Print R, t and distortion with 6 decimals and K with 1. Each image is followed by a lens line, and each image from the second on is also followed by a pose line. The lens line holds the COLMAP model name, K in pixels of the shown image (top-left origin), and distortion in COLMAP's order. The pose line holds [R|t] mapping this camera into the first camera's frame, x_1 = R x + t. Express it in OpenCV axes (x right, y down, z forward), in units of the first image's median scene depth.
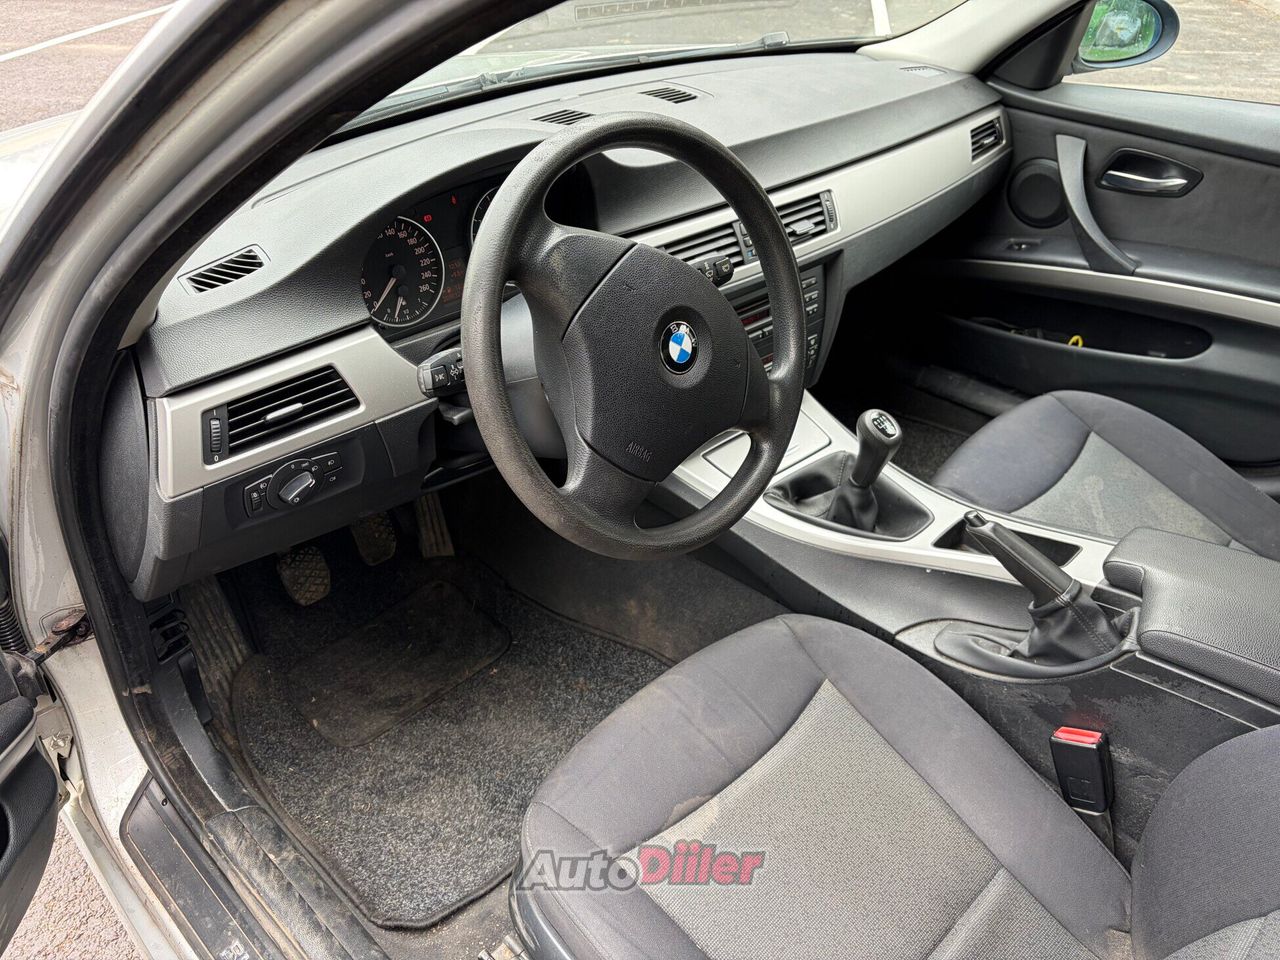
lens RADIAL K [[988.2, 0, 631.3], [0, 988.2, 491.7], [0, 0, 1]] dist [0.050652, -0.046027]
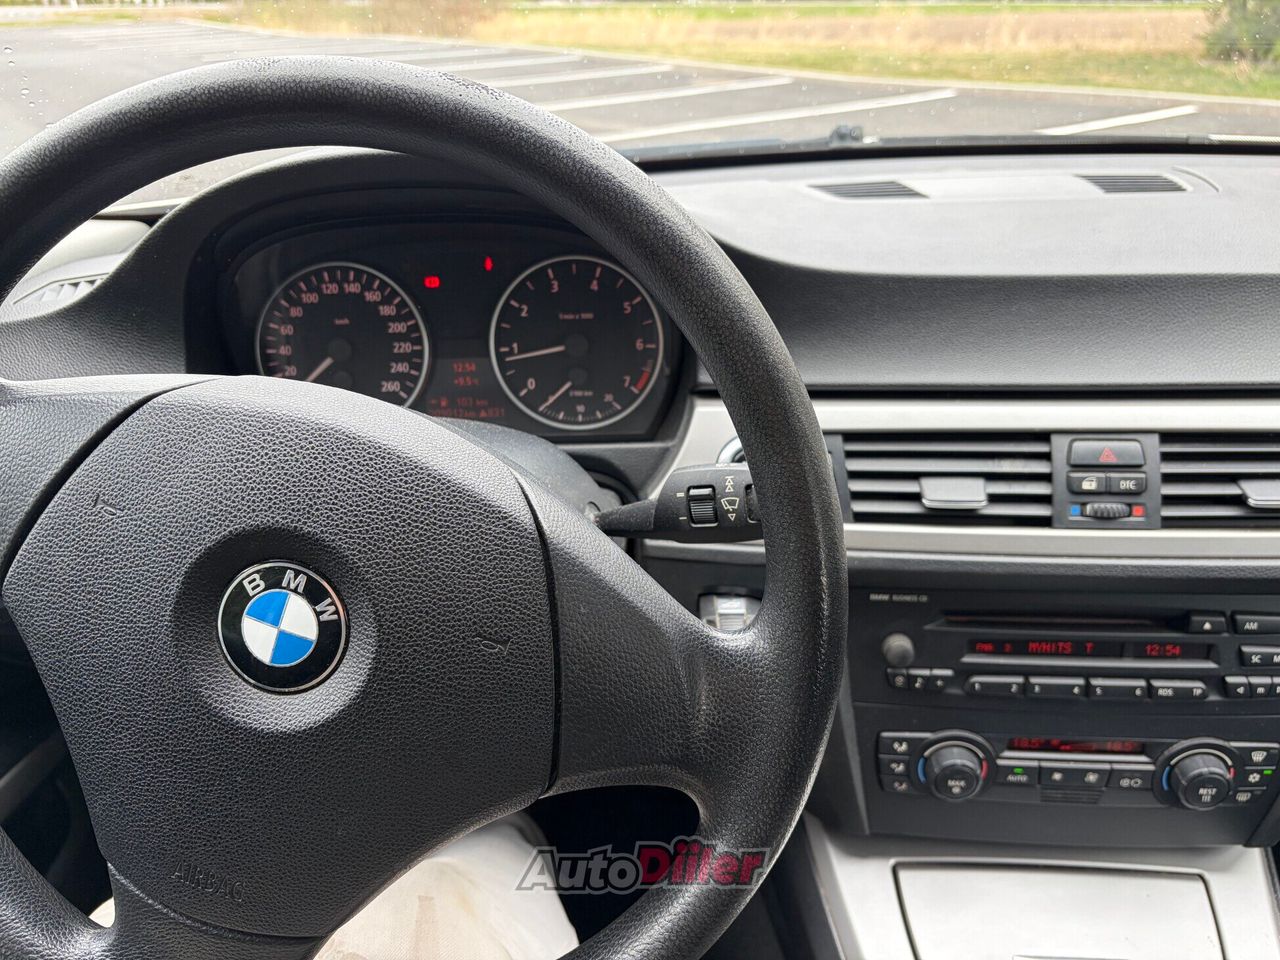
lens RADIAL K [[988.2, 0, 649.4], [0, 988.2, 483.7], [0, 0, 1]] dist [0.050652, -0.046027]
pose [[0.696958, 0.291790, -0.655063, 0.216091], [-0.379205, 0.925272, 0.008694, -0.143044], [0.608648, 0.242344, 0.755524, 0.428388]]
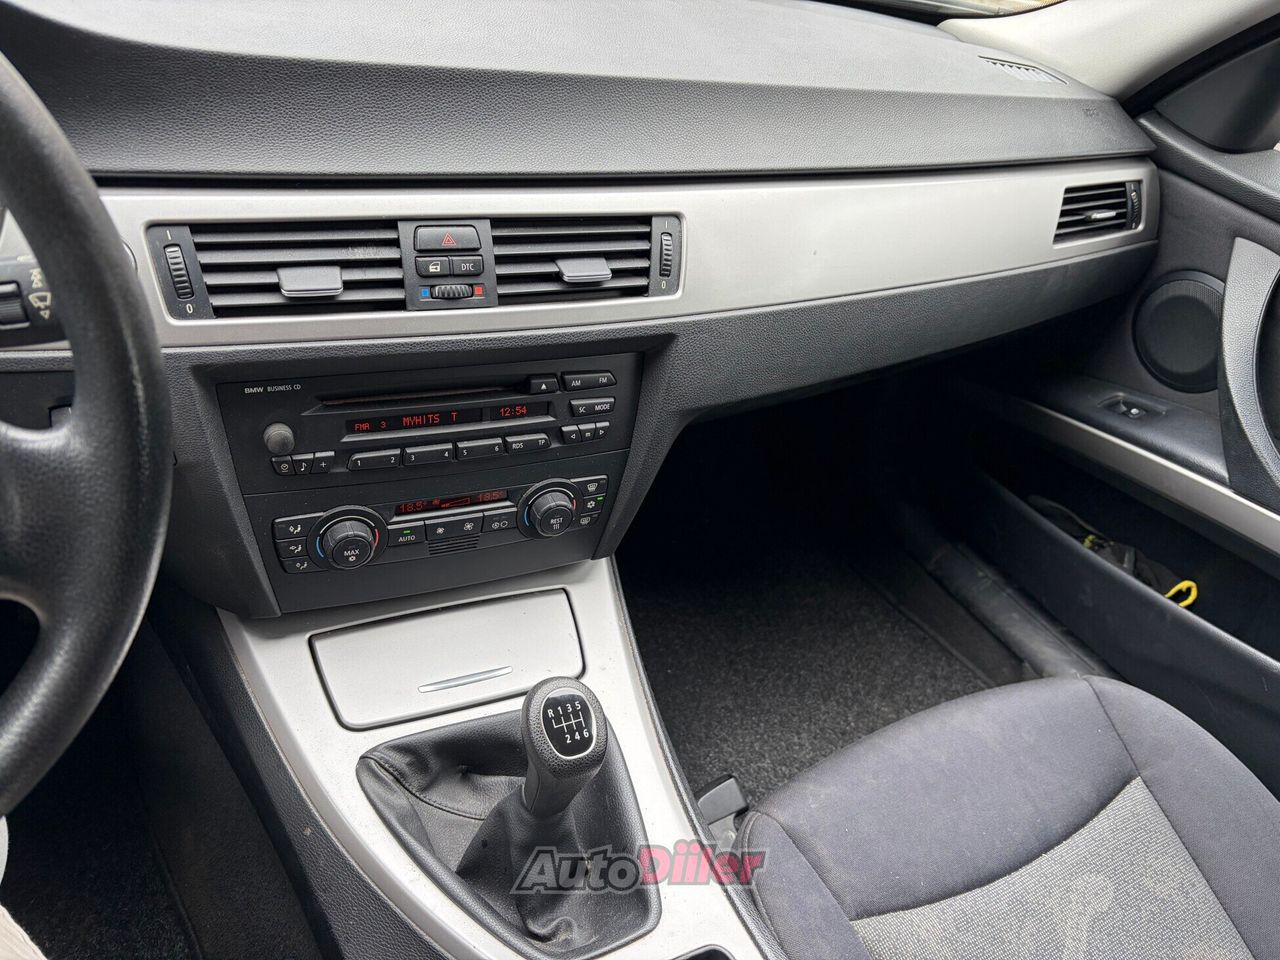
lens RADIAL K [[988.2, 0, 644.5], [0, 988.2, 486.2], [0, 0, 1]] dist [0.050652, -0.046027]
pose [[0.944421, 0.285045, -0.163763, 0.257591], [-0.286128, 0.958033, 0.017447, -0.147281], [0.161864, 0.030380, 0.986345, 0.423375]]
